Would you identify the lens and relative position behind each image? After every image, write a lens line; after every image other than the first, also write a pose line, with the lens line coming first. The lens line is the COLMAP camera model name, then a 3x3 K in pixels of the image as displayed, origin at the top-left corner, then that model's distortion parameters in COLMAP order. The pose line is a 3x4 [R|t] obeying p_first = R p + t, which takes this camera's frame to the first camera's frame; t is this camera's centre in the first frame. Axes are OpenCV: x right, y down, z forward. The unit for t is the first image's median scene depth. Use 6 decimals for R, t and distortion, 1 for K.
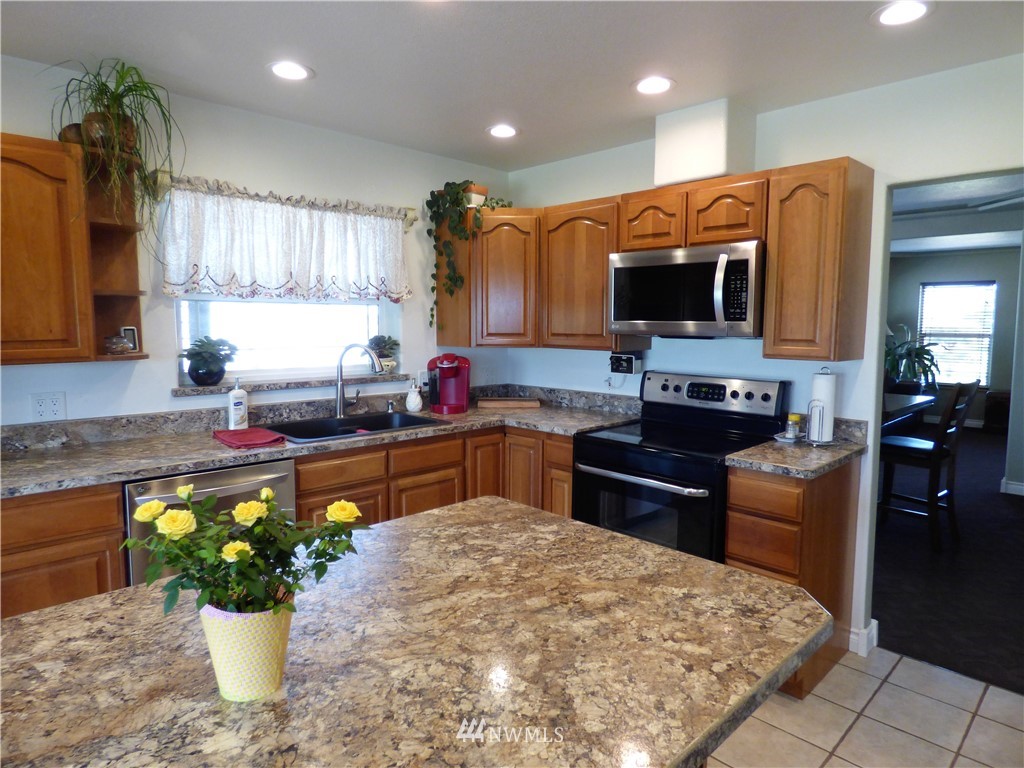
lens RADIAL K [[614.1, 0, 516.7], [0, 614.1, 389.1], [0, 0, 1]] dist [-0.019353, -0.004689]
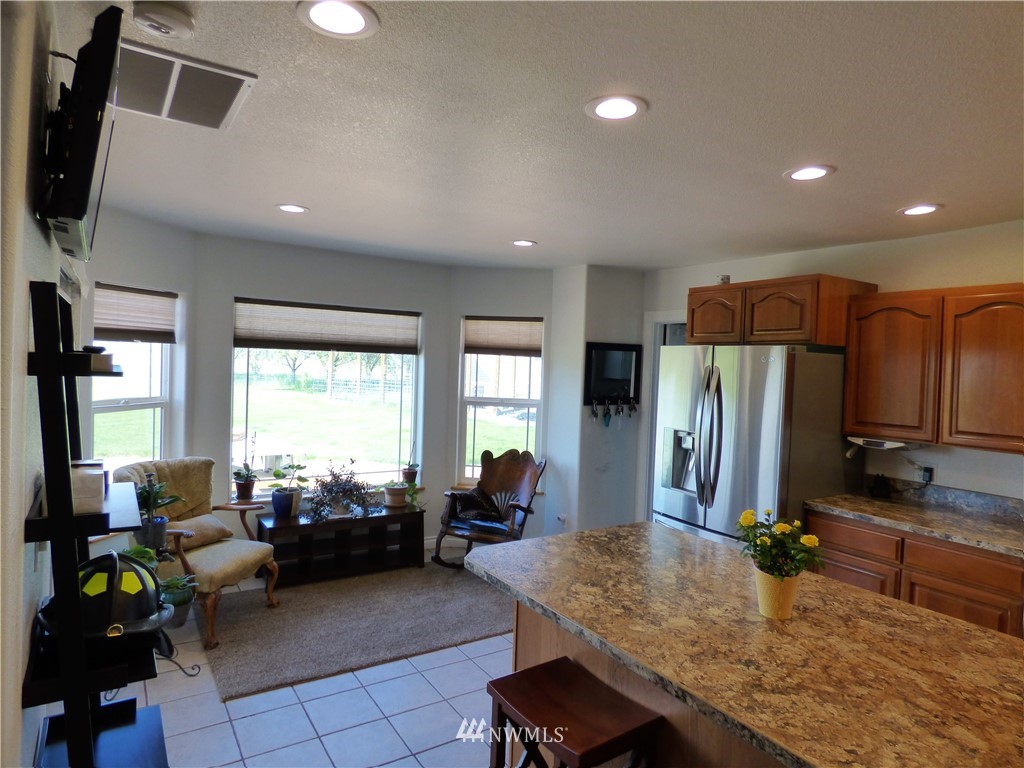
lens RADIAL K [[614.1, 0, 516.7], [0, 614.1, 389.1], [0, 0, 1]] dist [-0.019353, -0.004689]
pose [[-0.194242, 0.030968, -0.980465, 1.327035], [-0.144595, 0.987680, 0.059842, -0.199126], [0.970238, 0.153394, -0.187371, 0.390387]]
